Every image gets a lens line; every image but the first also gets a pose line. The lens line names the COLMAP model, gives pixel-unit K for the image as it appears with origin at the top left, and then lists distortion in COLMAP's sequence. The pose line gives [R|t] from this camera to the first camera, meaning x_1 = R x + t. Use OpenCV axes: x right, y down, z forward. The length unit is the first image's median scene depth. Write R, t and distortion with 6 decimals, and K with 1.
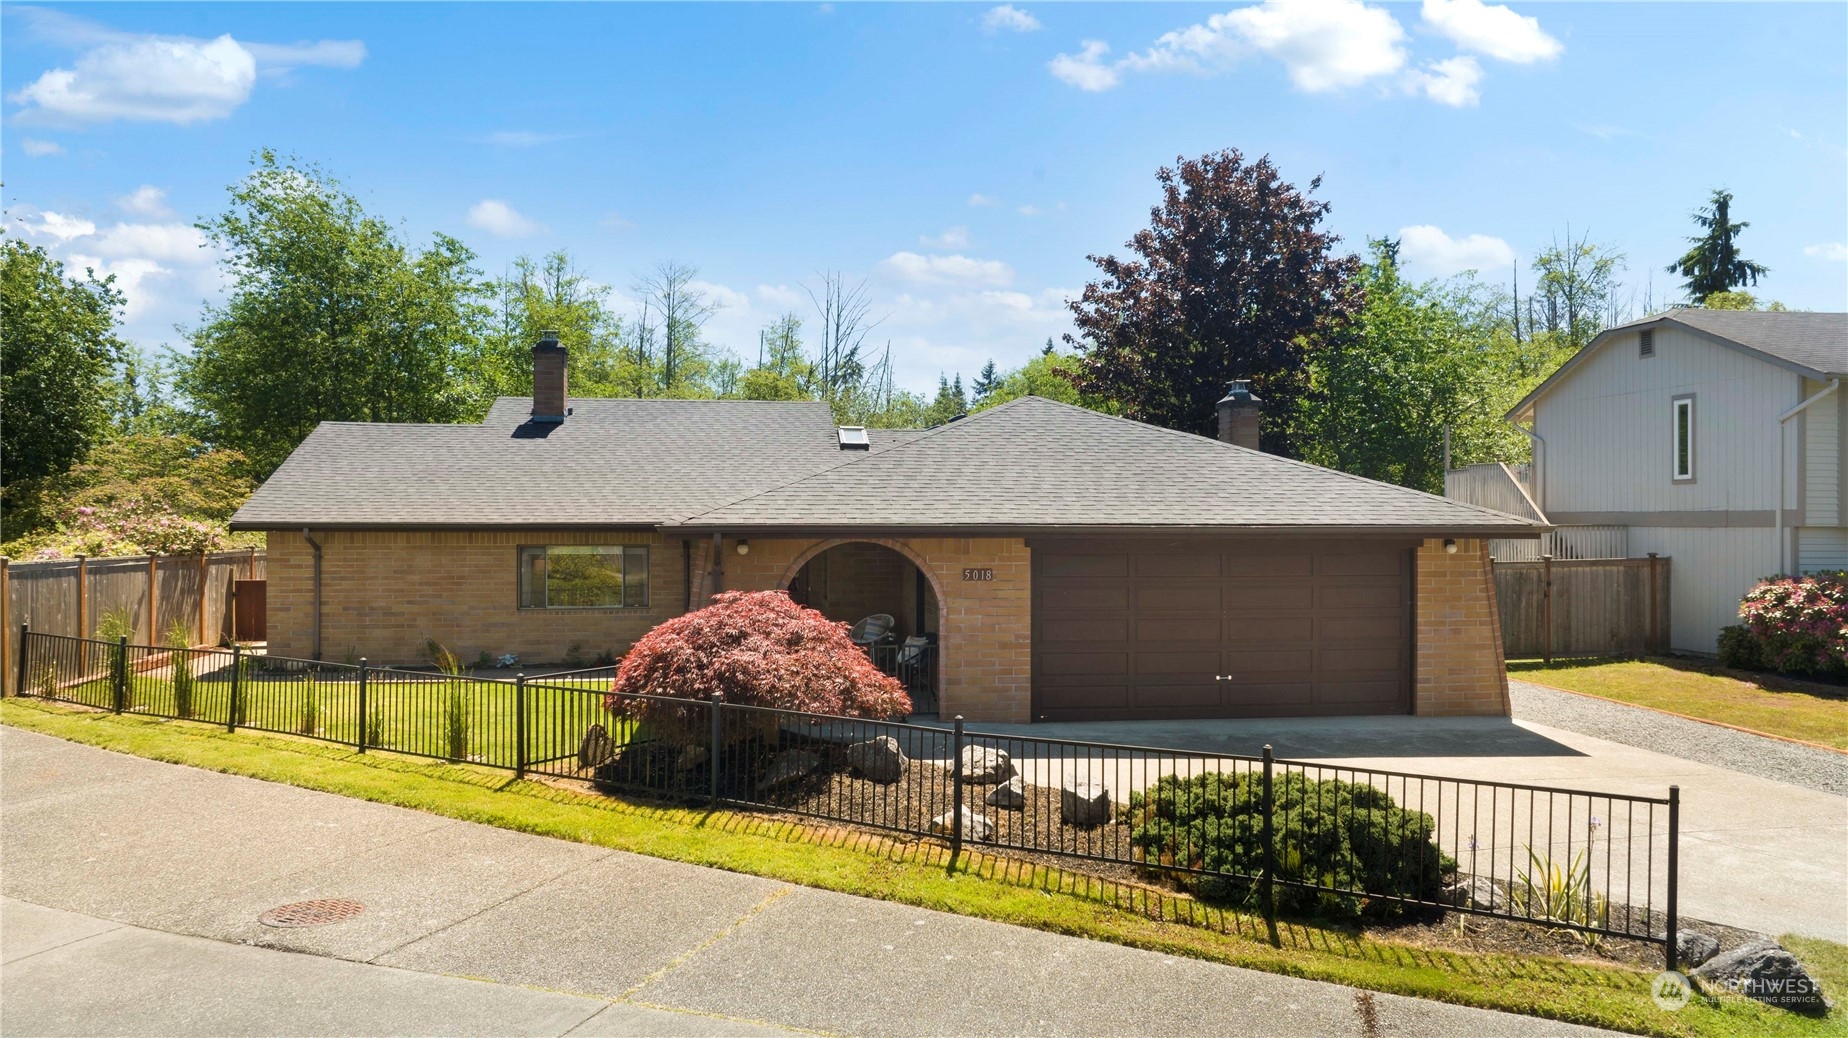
lens RADIAL K [[1298.7, 0, 916.6], [0, 1298.7, 528.7], [0, 0, 1]] dist [-0.011486, 0.001003]
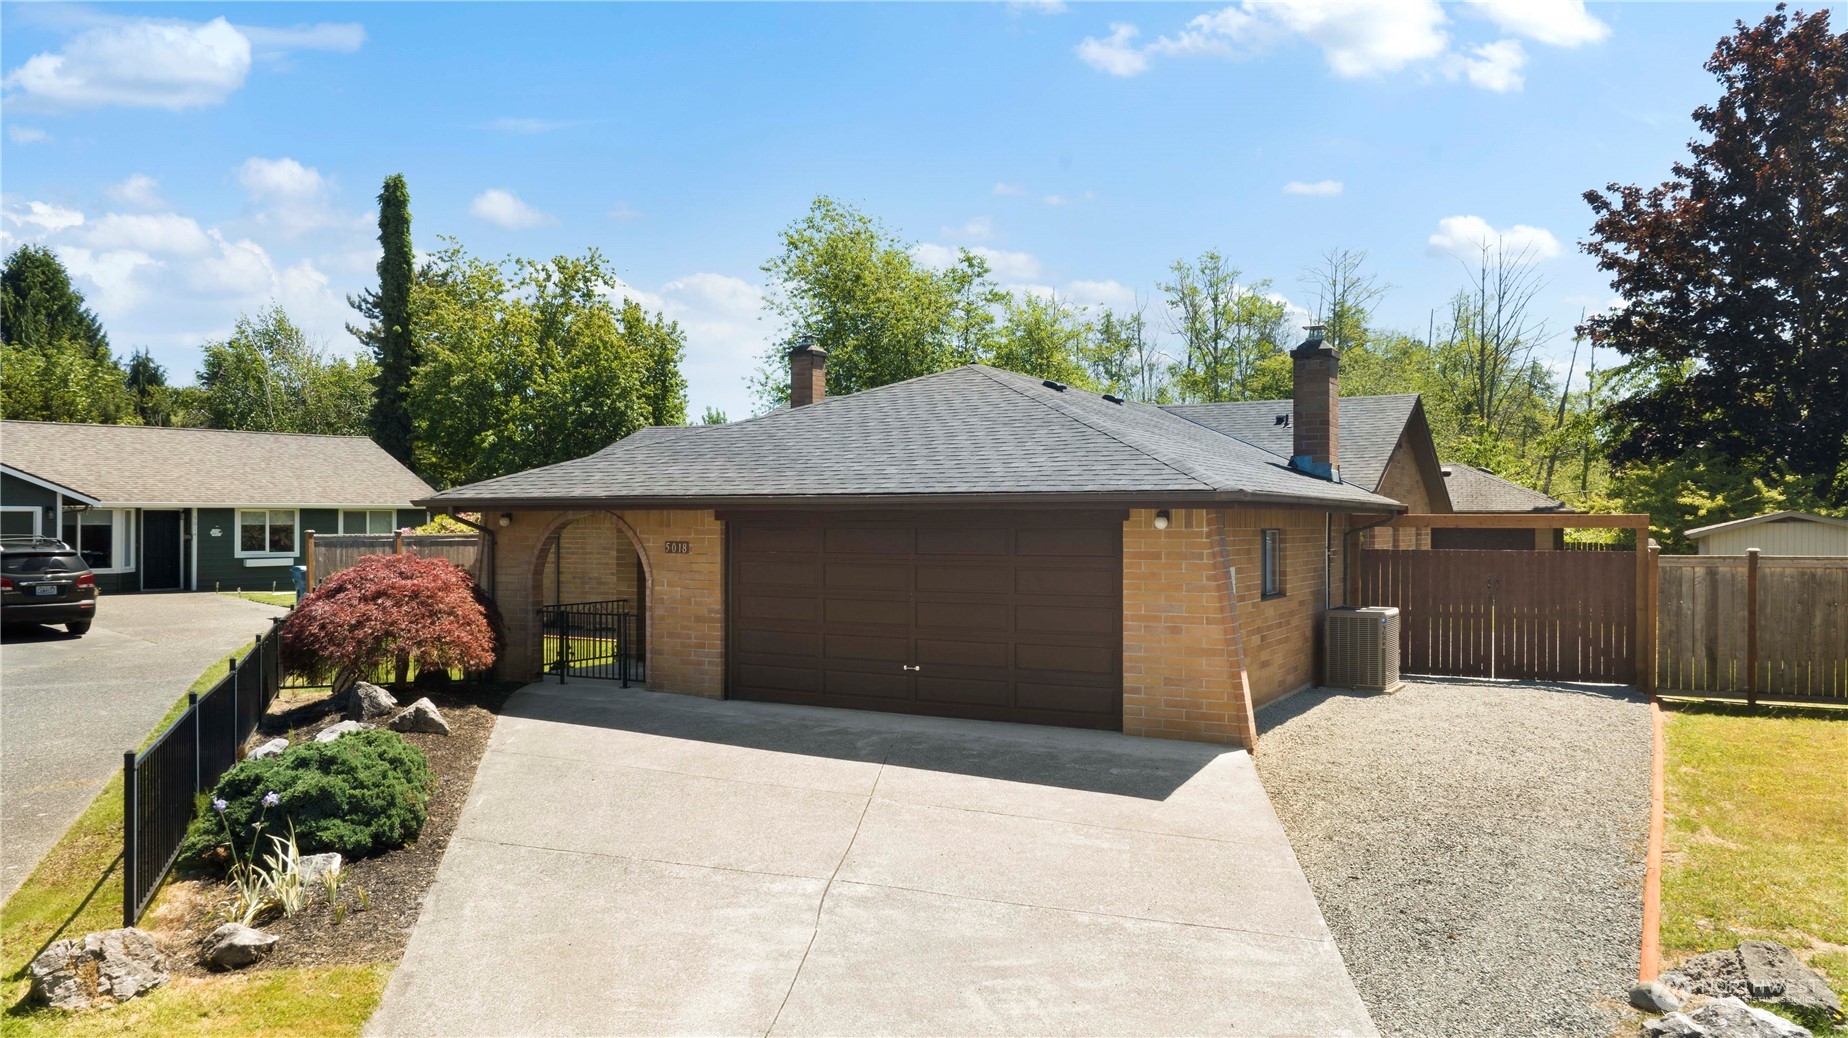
lens RADIAL K [[1298.7, 0, 916.6], [0, 1298.7, 528.7], [0, 0, 1]] dist [-0.011486, 0.001003]
pose [[0.802228, 0.002675, -0.597012, 0.553648], [-0.003557, 0.999994, -0.000300, 0.014399], [0.597008, 0.002365, 0.802232, 0.211053]]
